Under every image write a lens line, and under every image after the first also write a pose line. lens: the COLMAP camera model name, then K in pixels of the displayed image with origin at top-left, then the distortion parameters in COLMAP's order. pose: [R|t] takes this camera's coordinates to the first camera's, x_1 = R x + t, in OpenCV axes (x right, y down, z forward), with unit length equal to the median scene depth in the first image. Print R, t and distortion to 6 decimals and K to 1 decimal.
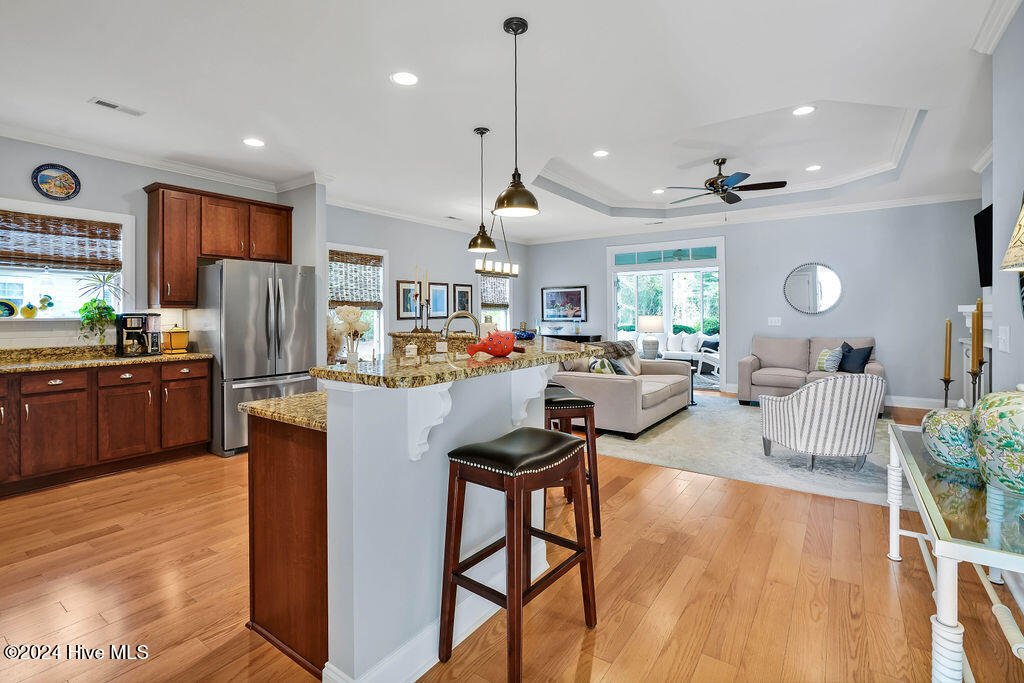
lens RADIAL K [[474.8, 0, 509.3], [0, 474.8, 314.5], [0, 0, 1]] dist [-0.024076, 0.011320]
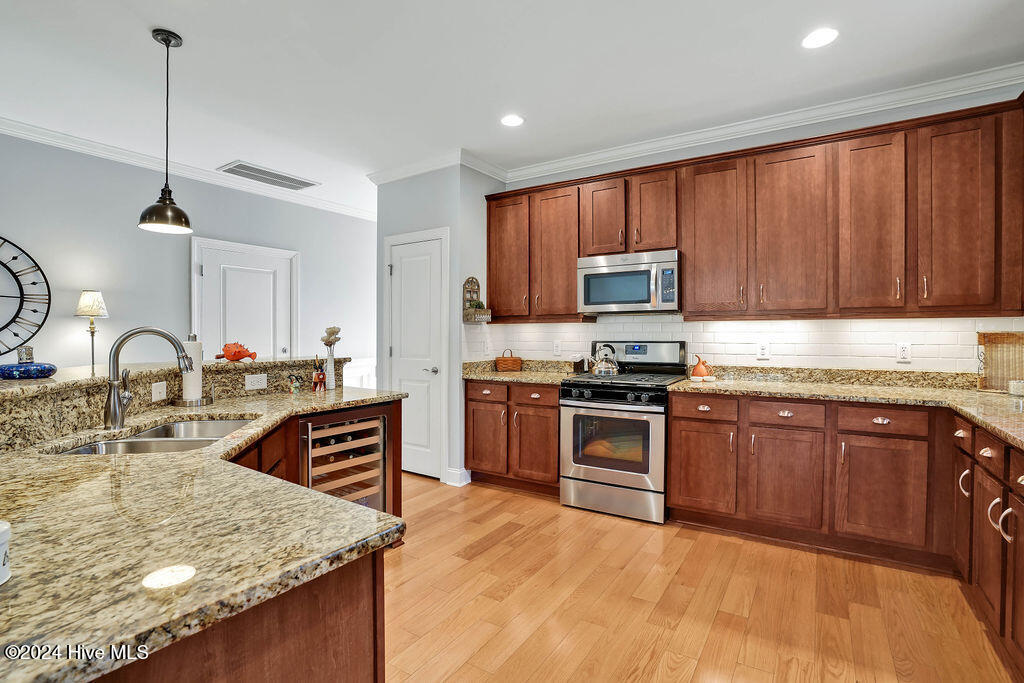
lens RADIAL K [[484.4, 0, 526.4], [0, 484.4, 337.4], [0, 0, 1]] dist [-0.024192, -0.000171]
pose [[-0.998336, 0.005921, -0.057364, -0.331591], [0.005370, 0.999938, 0.009750, 0.004555], [0.057418, 0.009426, -0.998306, 1.048051]]
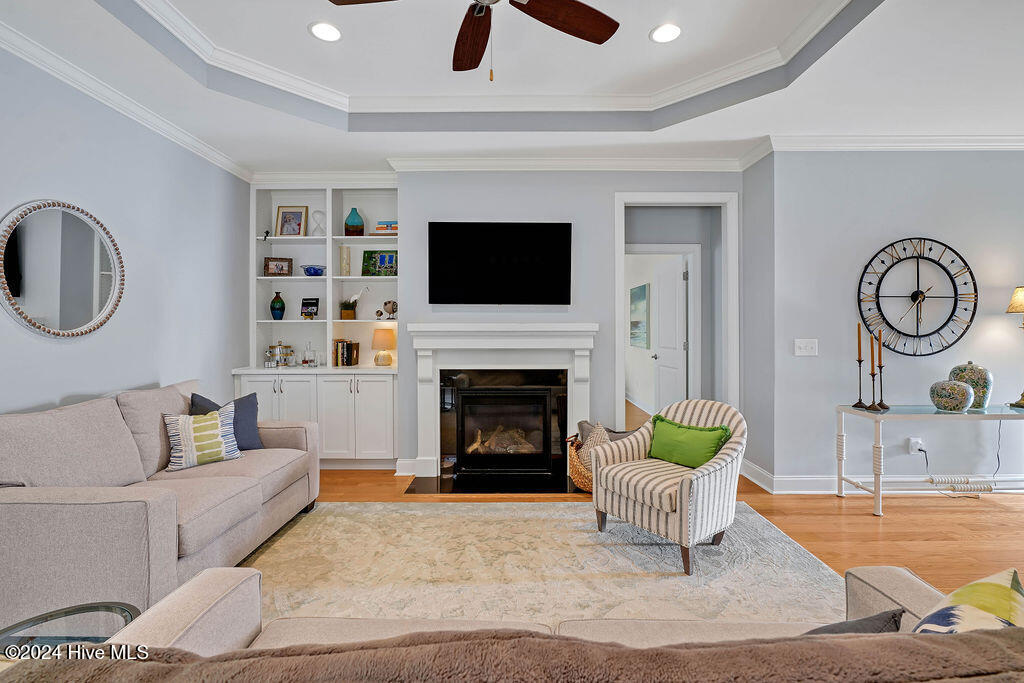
lens RADIAL K [[471.9, 0, 515.1], [0, 471.9, 328.6], [0, 0, 1]] dist [-0.002813, -0.000003]
pose [[-0.578056, 0.009387, 0.815943, 0.171788], [0.008382, 0.999949, -0.005566, -0.003113], [-0.815954, 0.003621, -0.578106, 1.332754]]
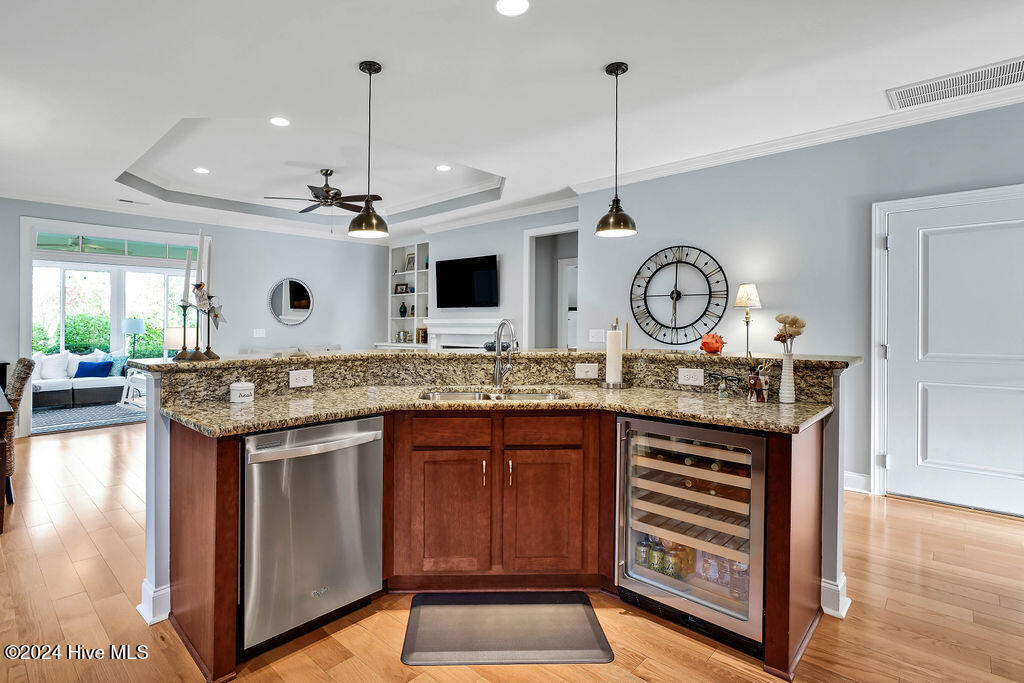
lens RADIAL K [[510.3, 0, 466.8], [0, 510.3, 320.7], [0, 0, 1]] dist [-0.001981, -0.000277]
pose [[0.169548, 0.010568, 0.985465, -0.637425], [0.004877, 0.999921, -0.011562, 0.005870], [-0.985510, 0.006766, 0.169484, 0.588277]]
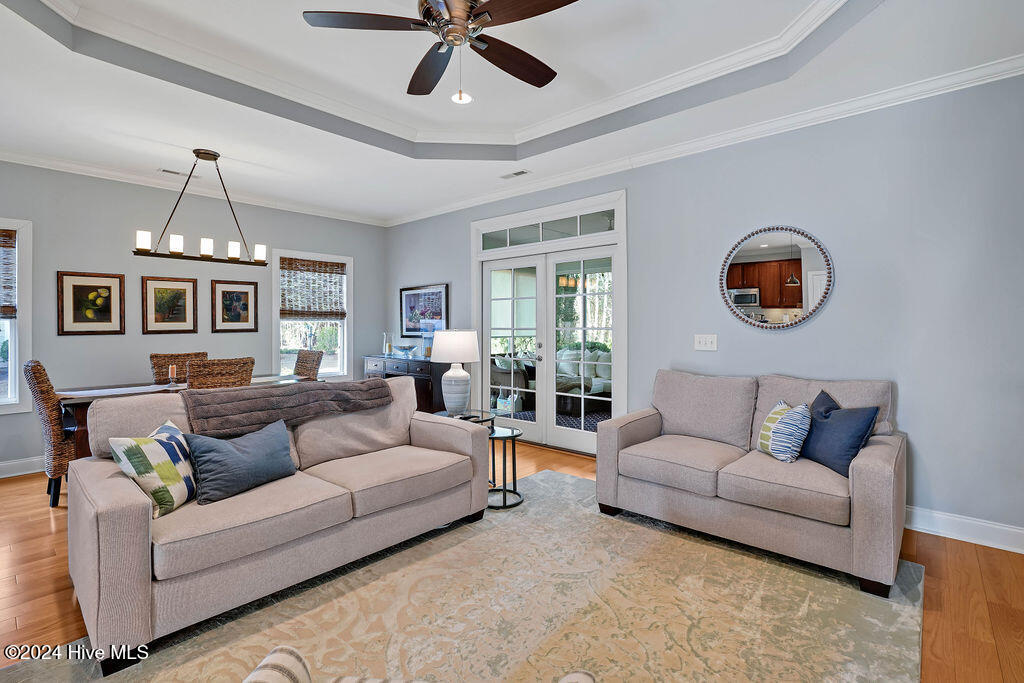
lens RADIAL K [[477.1, 0, 510.0], [0, 477.1, 321.7], [0, 0, 1]] dist [-0.022793, 0.010959]
pose [[0.993494, 0.002413, -0.113859, 0.611390], [-0.003392, 0.999959, -0.008408, -0.004845], [0.113834, 0.008739, 0.993461, 0.671993]]
